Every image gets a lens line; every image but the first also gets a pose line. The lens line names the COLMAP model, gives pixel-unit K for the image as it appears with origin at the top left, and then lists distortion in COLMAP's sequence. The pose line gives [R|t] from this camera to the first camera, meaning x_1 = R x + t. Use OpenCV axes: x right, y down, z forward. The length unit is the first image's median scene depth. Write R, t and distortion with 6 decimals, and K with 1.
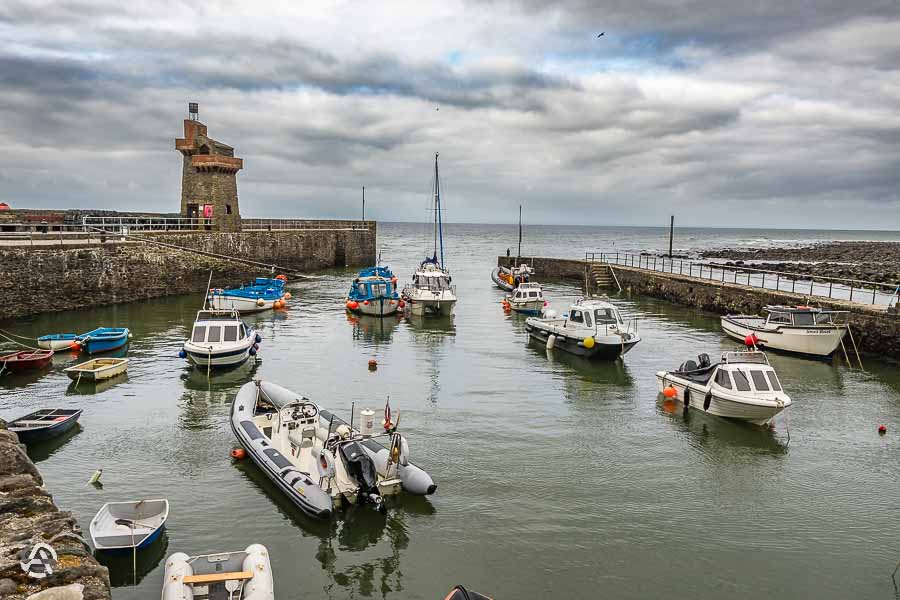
lens RADIAL K [[747.4, 0, 446.0], [0, 747.4, 303.6], [0, 0, 1]] dist [0.009686, 0.004297]
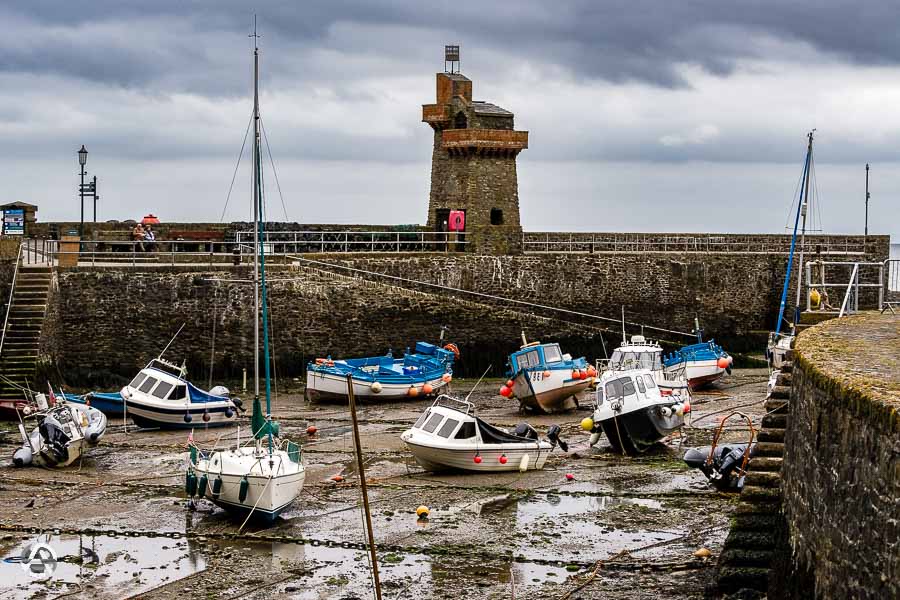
lens RADIAL K [[1958.5, 0, 451.0], [0, 1958.5, 298.8], [0, 0, 1]] dist [-0.016599, 0.000000]
pose [[0.877680, 0.004928, -0.479221, 0.433741], [-0.043896, 0.996570, -0.070147, 0.051099], [0.477232, 0.082602, 0.874887, -0.385814]]
